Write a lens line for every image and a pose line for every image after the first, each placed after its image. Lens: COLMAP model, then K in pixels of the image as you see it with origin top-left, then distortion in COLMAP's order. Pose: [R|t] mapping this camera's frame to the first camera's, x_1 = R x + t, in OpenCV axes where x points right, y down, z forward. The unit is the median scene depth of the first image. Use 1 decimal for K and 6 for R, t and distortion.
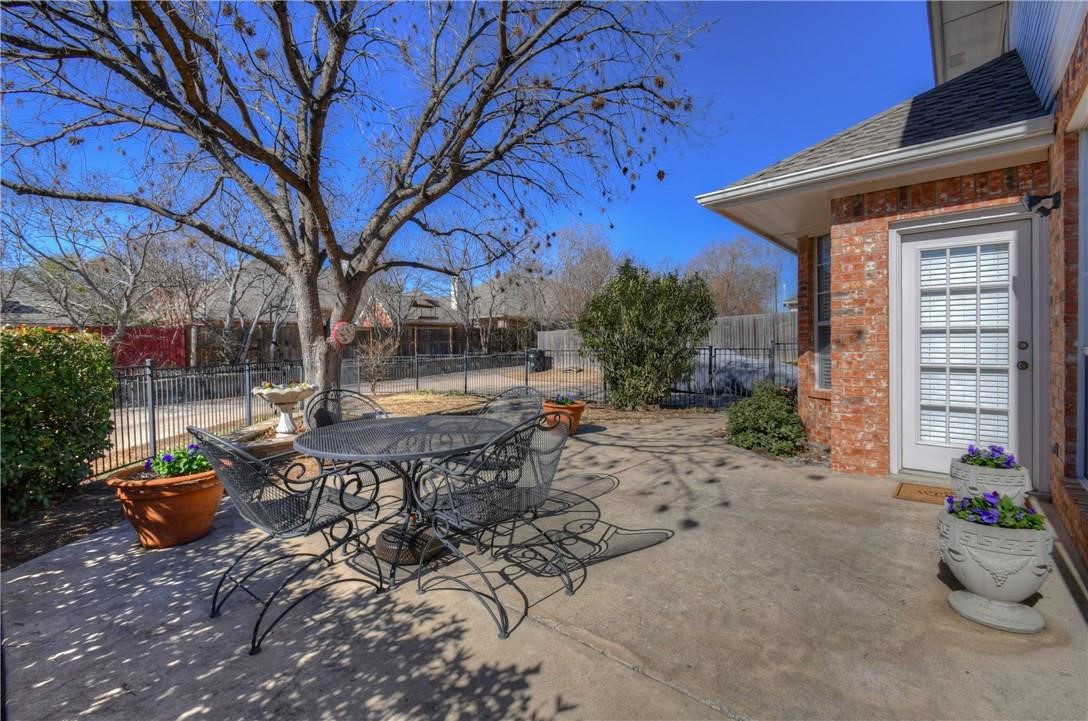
lens RADIAL K [[474.7, 0, 540.0], [0, 474.7, 356.3], [0, 0, 1]] dist [0.017905, -0.014008]
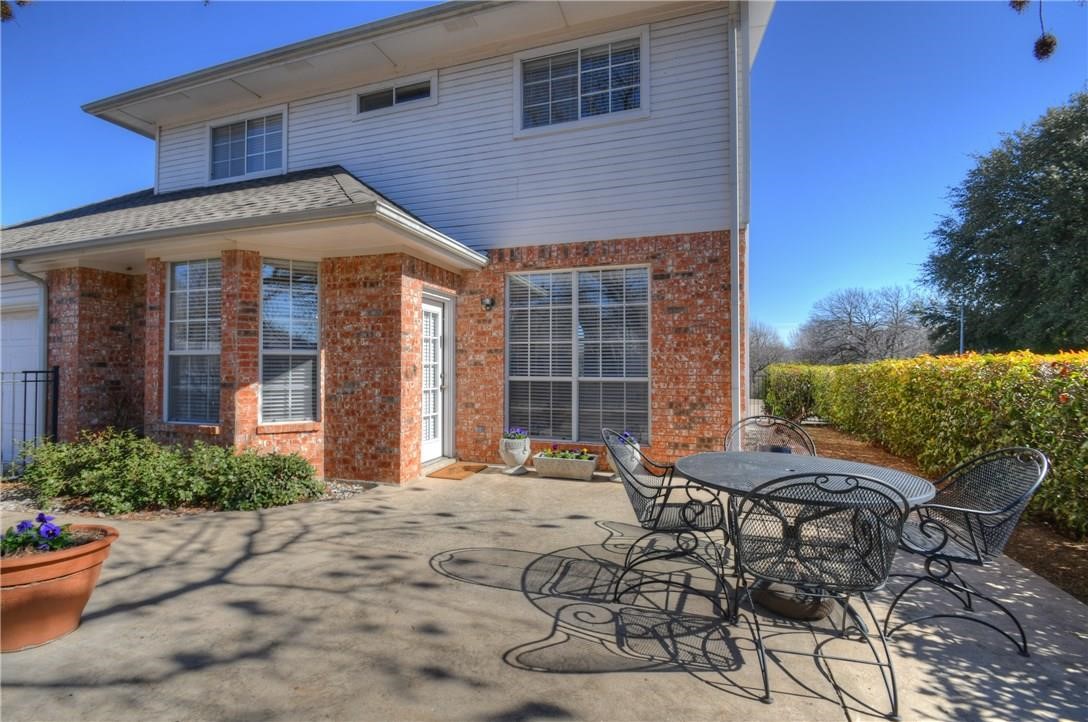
lens RADIAL K [[474.7, 0, 540.0], [0, 474.7, 356.8], [0, 0, 1]] dist [0.017905, -0.014008]
pose [[-0.384231, 0.027456, 0.922829, -0.748850], [0.018864, 0.999583, -0.021885, -0.046731], [-0.923044, 0.009000, -0.384588, 1.410628]]
